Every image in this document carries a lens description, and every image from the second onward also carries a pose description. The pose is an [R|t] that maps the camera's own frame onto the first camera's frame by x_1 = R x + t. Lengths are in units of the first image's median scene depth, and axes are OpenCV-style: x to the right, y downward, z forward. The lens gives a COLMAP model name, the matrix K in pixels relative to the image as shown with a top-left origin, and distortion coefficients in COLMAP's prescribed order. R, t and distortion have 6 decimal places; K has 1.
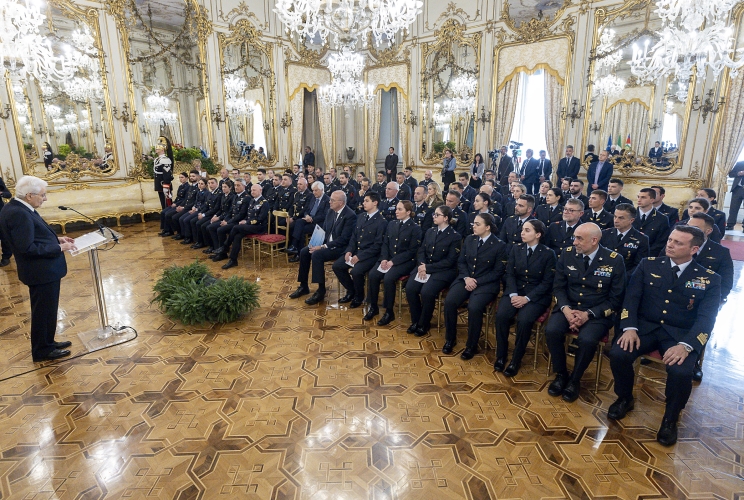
lens RADIAL K [[402.6, 0, 371.6], [0, 402.6, 223.1], [0, 0, 1]] dist [-0.000875, -0.000272]
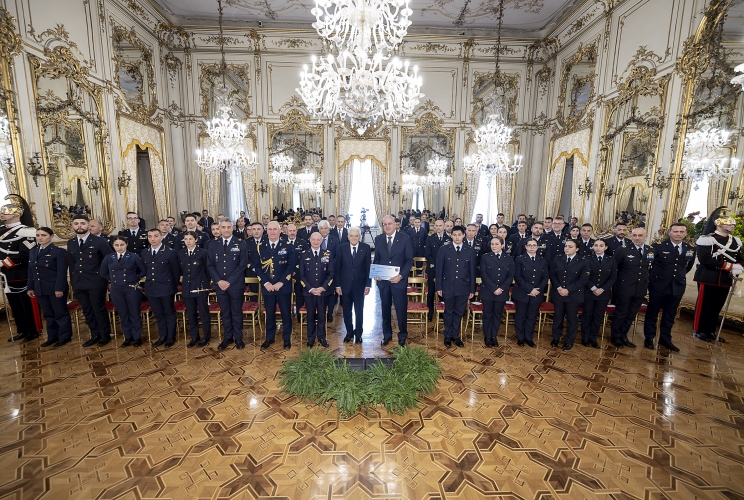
lens RADIAL K [[311.9, 0, 372.0], [0, 311.9, 250.0], [0, 0, 1]] dist [0.001615, 0.000165]
pose [[0.708093, -0.083202, 0.701200, -0.375241], [0.124811, 0.992146, -0.008313, -0.042158], [-0.695001, 0.093404, 0.712916, 0.206185]]
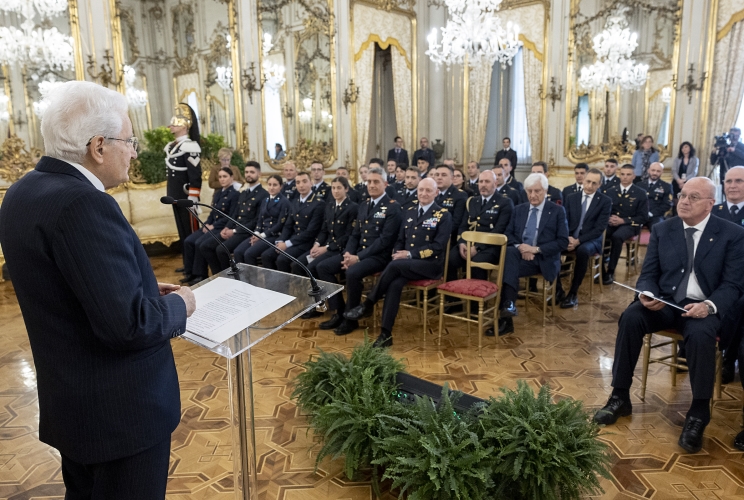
lens RADIAL K [[560.8, 0, 392.1], [0, 560.8, 238.7], [0, 0, 1]] dist [0.002032, 0.003663]
pose [[0.999804, -0.006567, 0.018674, -0.197714], [0.007349, 0.999084, -0.042156, 0.004149], [-0.018381, 0.042285, 0.998936, 0.183555]]
